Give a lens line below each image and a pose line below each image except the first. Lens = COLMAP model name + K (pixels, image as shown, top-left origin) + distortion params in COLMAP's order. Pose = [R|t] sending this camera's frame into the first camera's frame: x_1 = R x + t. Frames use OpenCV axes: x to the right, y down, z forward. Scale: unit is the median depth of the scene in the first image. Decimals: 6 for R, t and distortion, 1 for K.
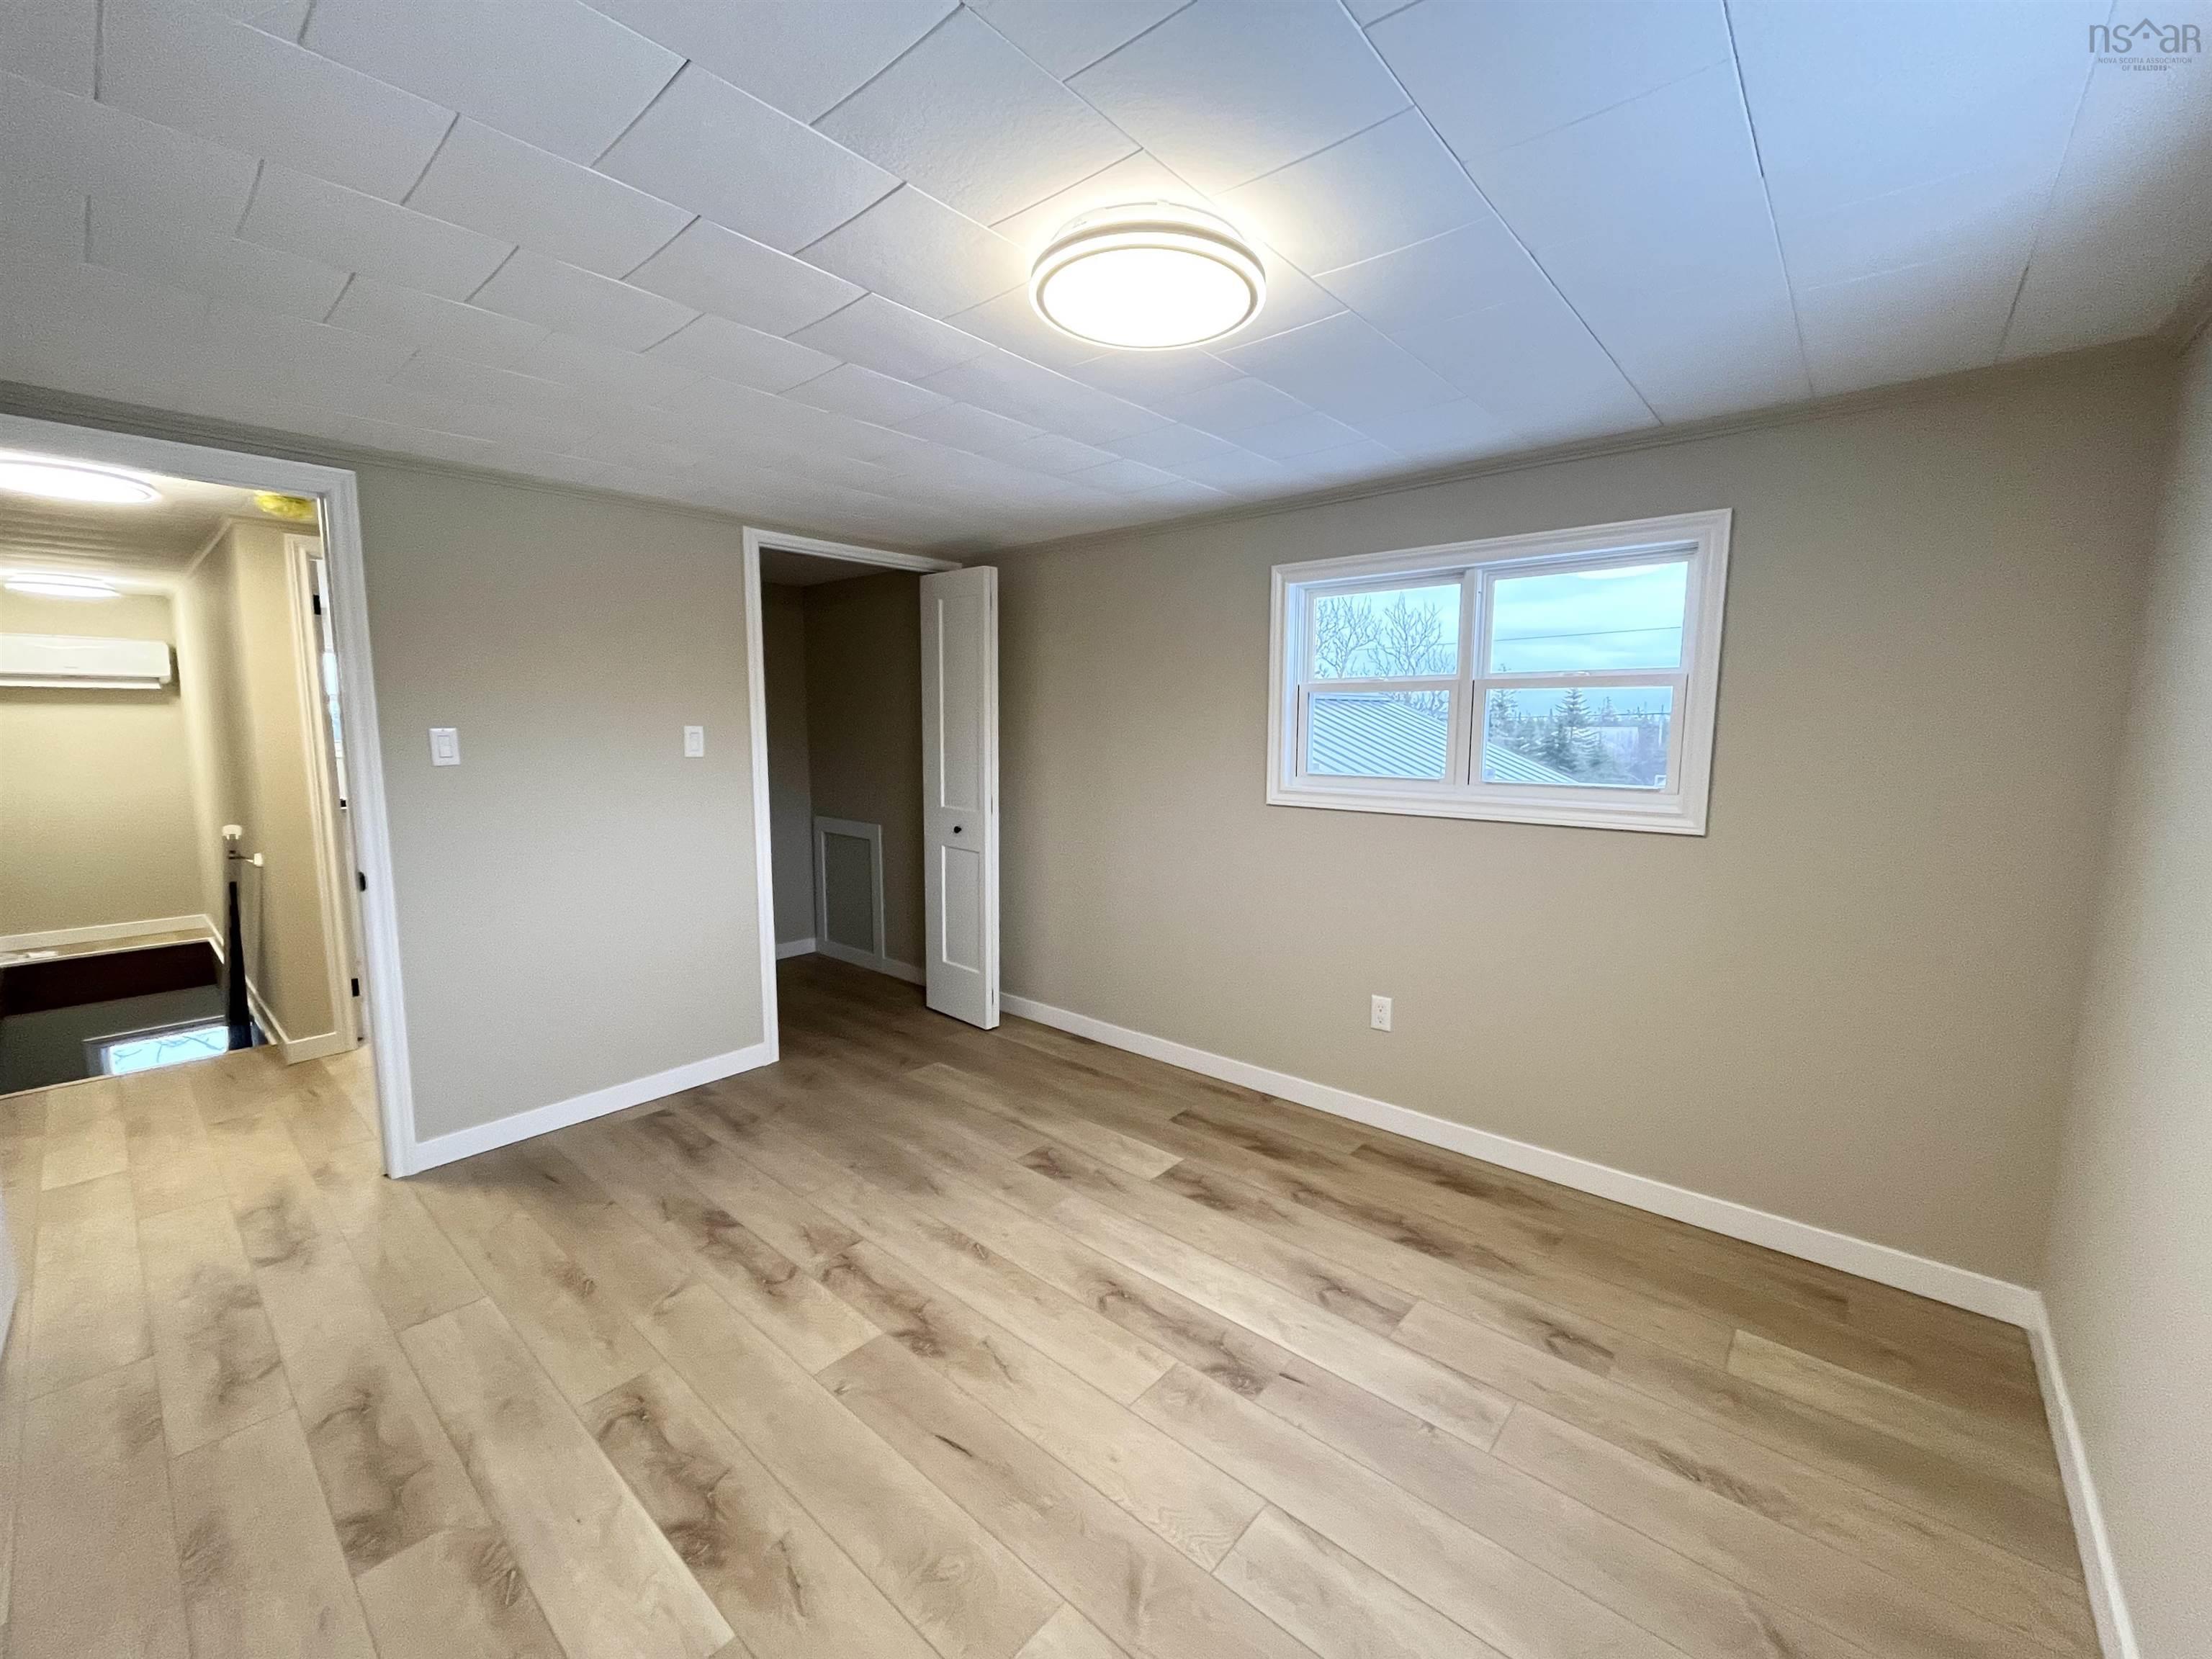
lens RADIAL K [[892.0, 0, 1102.2], [0, 892.0, 828.9], [0, 0, 1]] dist [-0.001673, -0.000397]
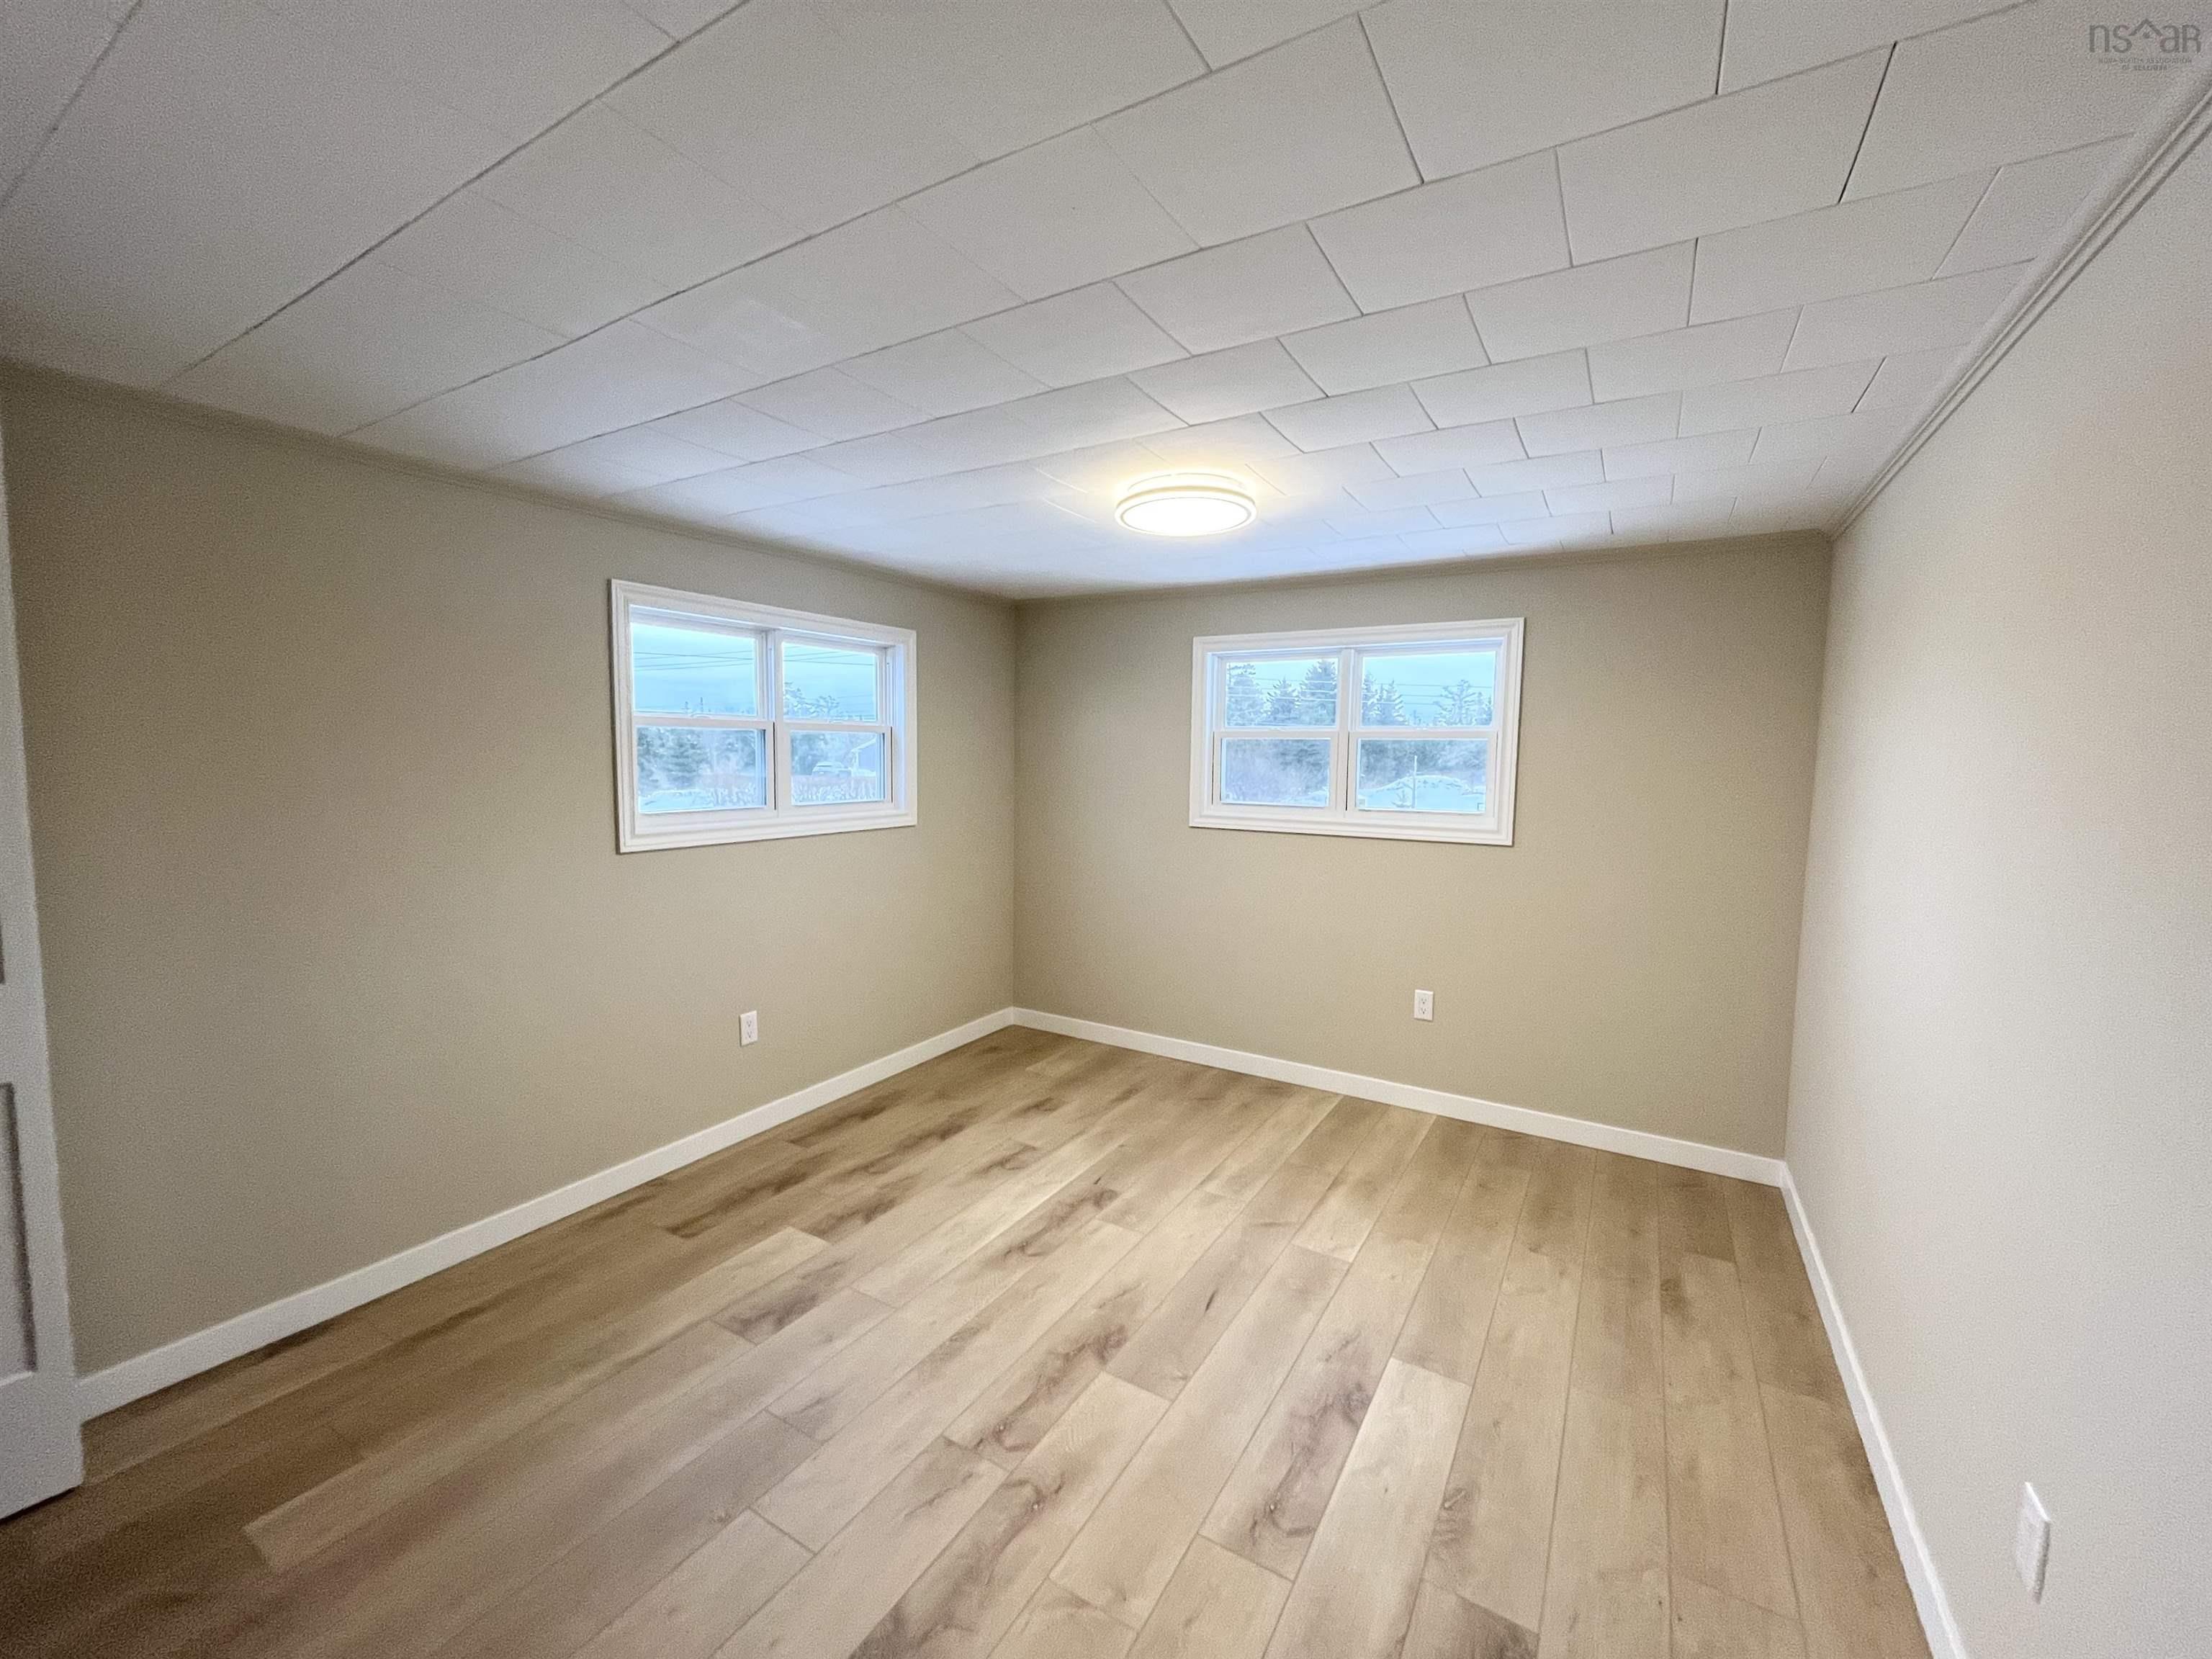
lens RADIAL K [[892.0, 0, 1102.2], [0, 892.0, 828.9], [0, 0, 1]] dist [-0.001673, -0.000397]
pose [[-0.171072, -0.090465, 0.981096, -1.094618], [0.108977, 0.987928, 0.110097, -0.140551], [-0.979213, 0.125751, -0.159149, 1.007962]]
